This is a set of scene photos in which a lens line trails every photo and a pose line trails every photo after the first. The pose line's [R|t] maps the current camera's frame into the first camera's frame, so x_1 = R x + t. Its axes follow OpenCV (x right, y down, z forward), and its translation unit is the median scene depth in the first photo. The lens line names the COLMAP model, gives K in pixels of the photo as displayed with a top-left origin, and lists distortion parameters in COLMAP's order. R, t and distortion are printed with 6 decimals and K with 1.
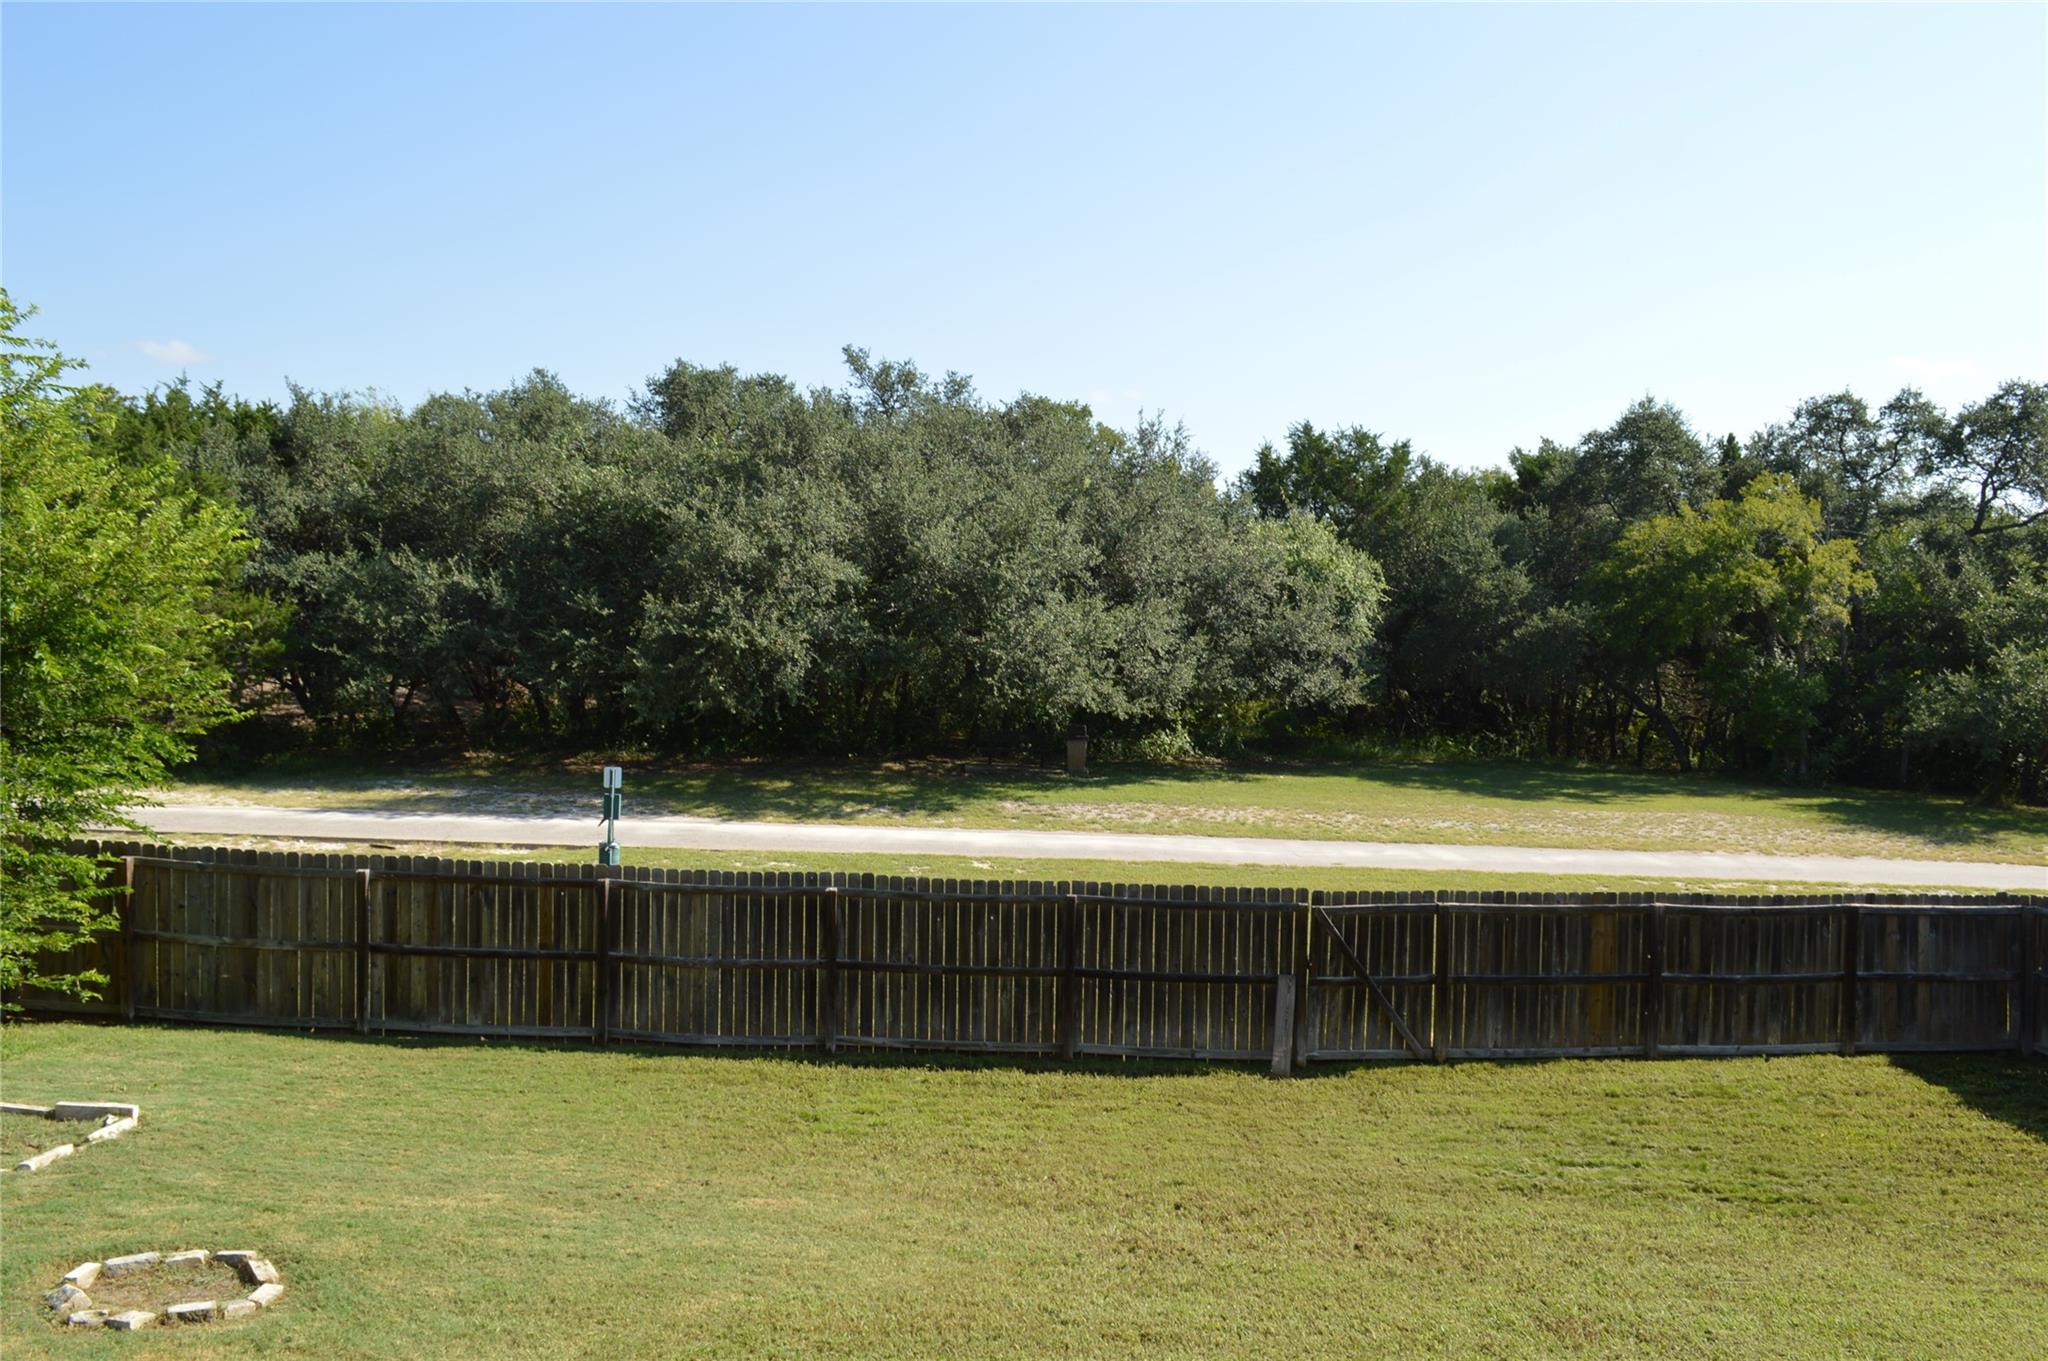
lens RADIAL K [[1615.3, 0, 1033.9], [0, 1615.3, 697.5], [0, 0, 1]] dist [-0.012895, -0.007500]
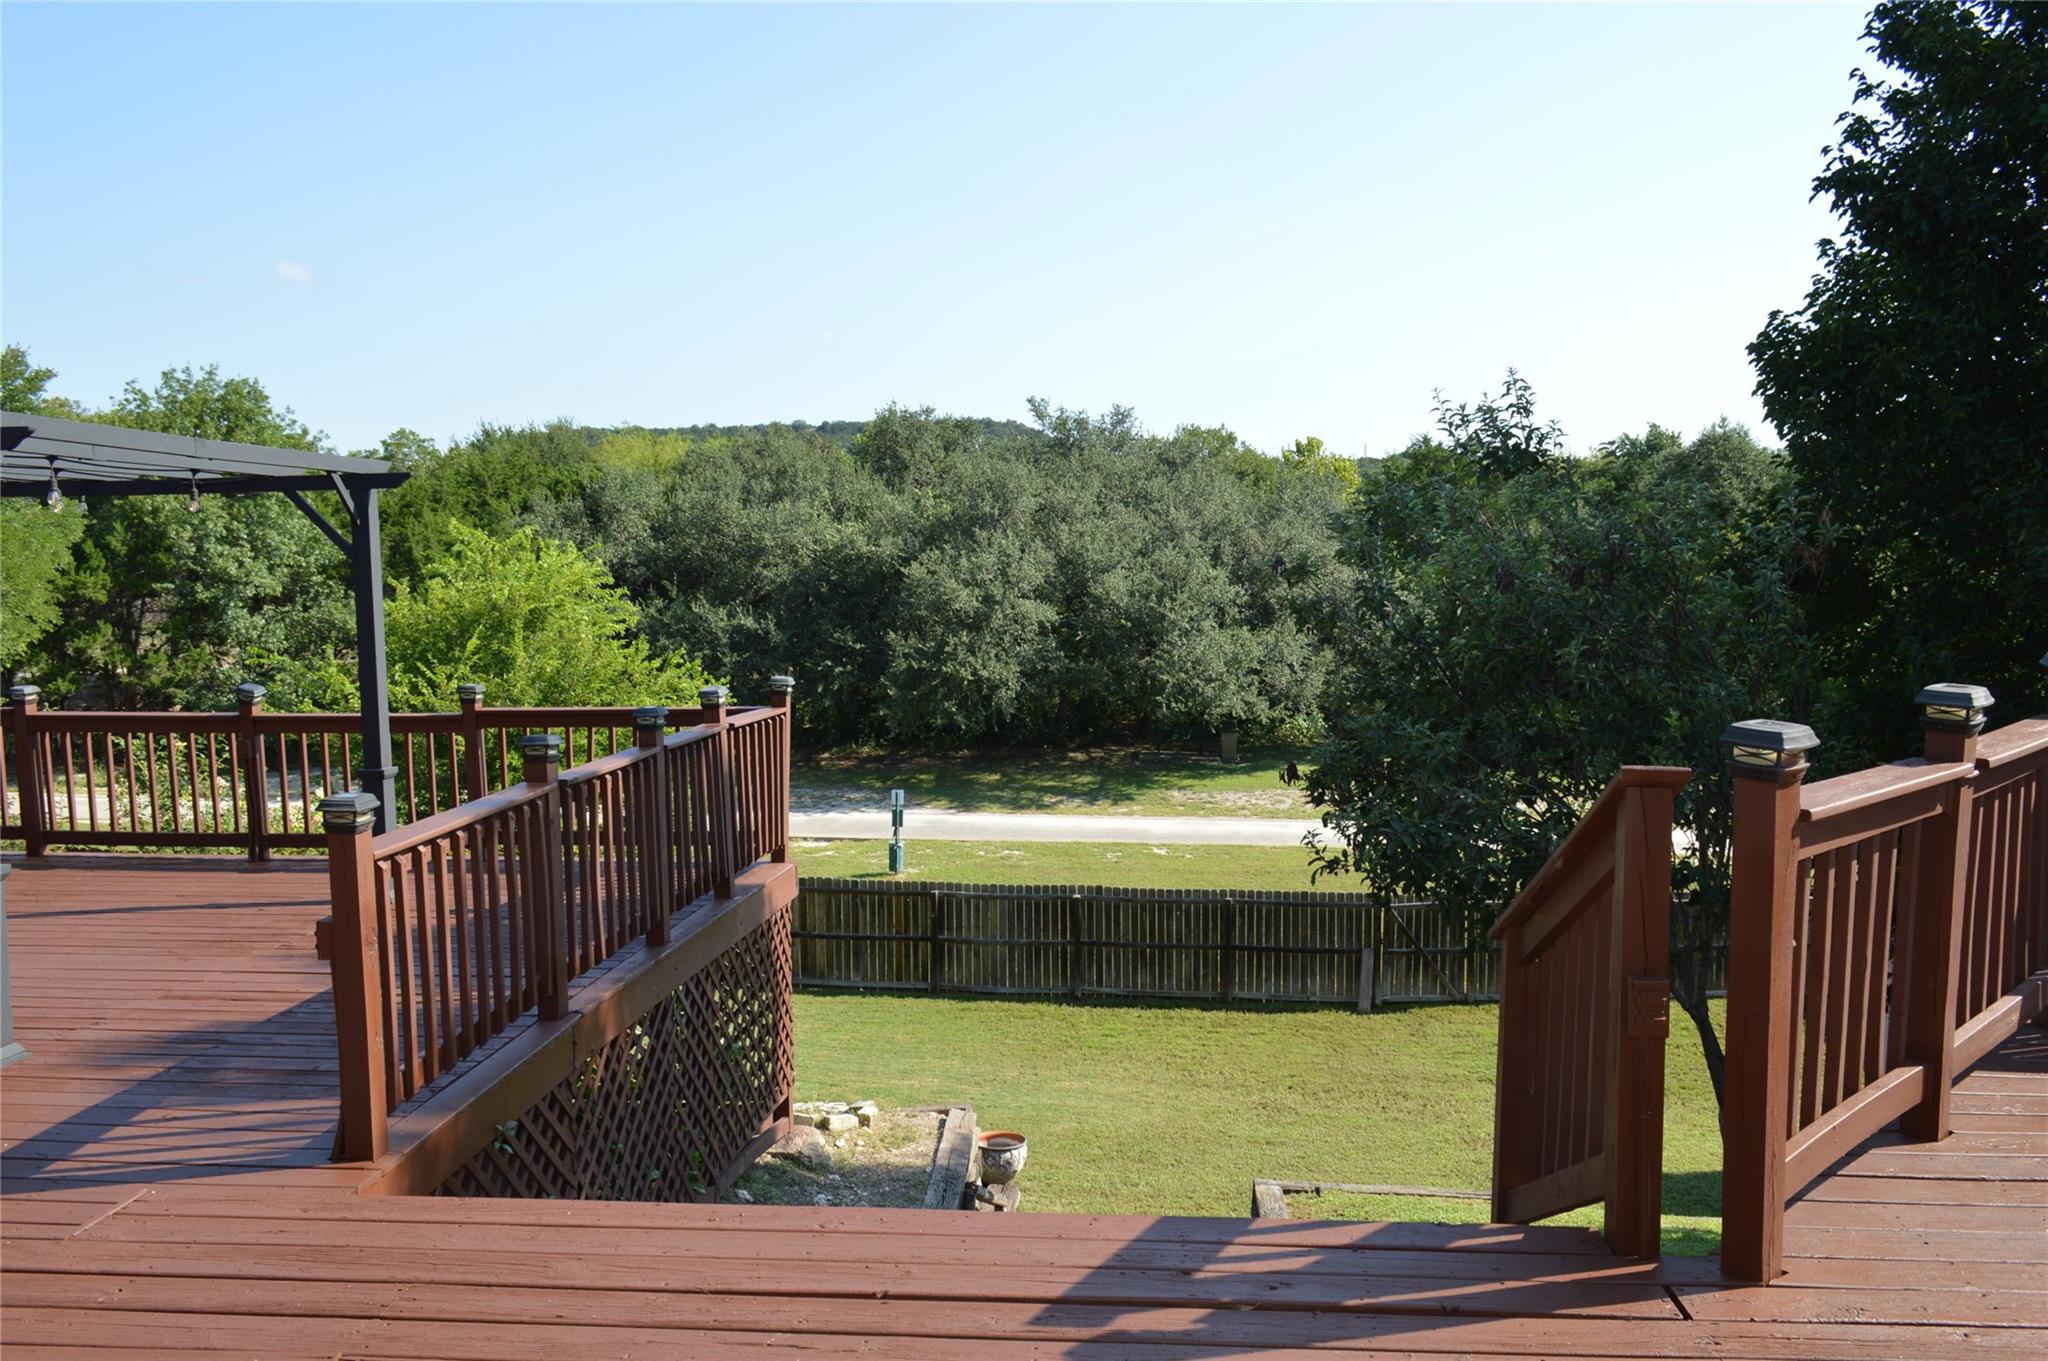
lens RADIAL K [[1615.3, 0, 1033.9], [0, 1615.3, 697.5], [0, 0, 1]] dist [-0.012895, -0.007500]
pose [[0.995523, -0.017750, -0.092837, -0.015862], [0.022407, 0.998529, 0.049364, -0.153697], [0.091825, -0.051224, 0.994457, -0.566418]]
